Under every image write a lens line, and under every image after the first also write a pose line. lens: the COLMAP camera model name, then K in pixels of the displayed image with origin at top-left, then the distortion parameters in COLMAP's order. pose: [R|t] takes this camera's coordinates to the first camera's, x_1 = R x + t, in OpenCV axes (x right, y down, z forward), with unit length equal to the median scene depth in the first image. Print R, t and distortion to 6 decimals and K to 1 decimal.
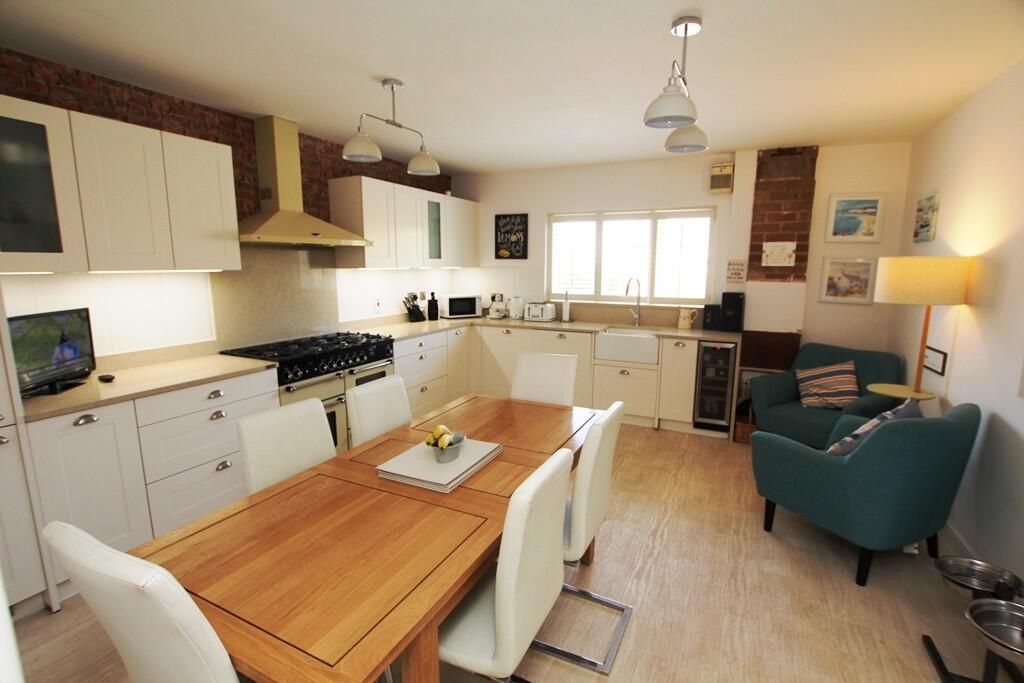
lens RADIAL K [[472.3, 0, 512.8], [0, 472.3, 341.1], [0, 0, 1]] dist [0.003006, 0.000609]
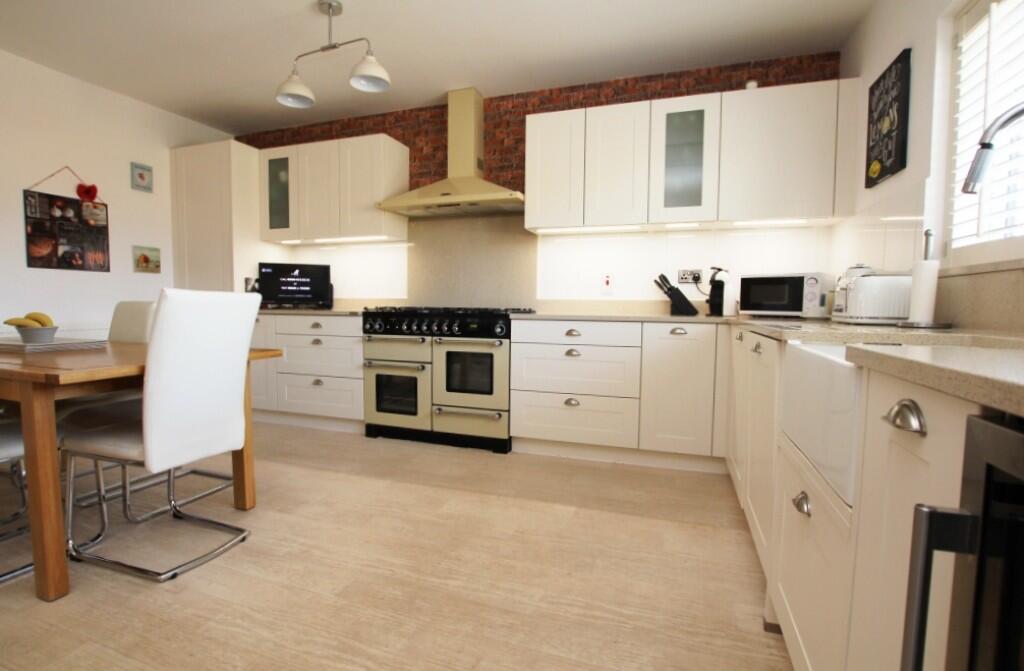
lens RADIAL K [[490.4, 0, 509.2], [0, 490.4, 338.2], [0, 0, 1]] dist [-0.002780, 0.000144]
pose [[0.120835, 0.069553, -0.990233, 0.449011], [-0.167926, 0.984598, 0.048666, -0.005531], [0.978366, 0.160406, 0.130654, 0.762329]]
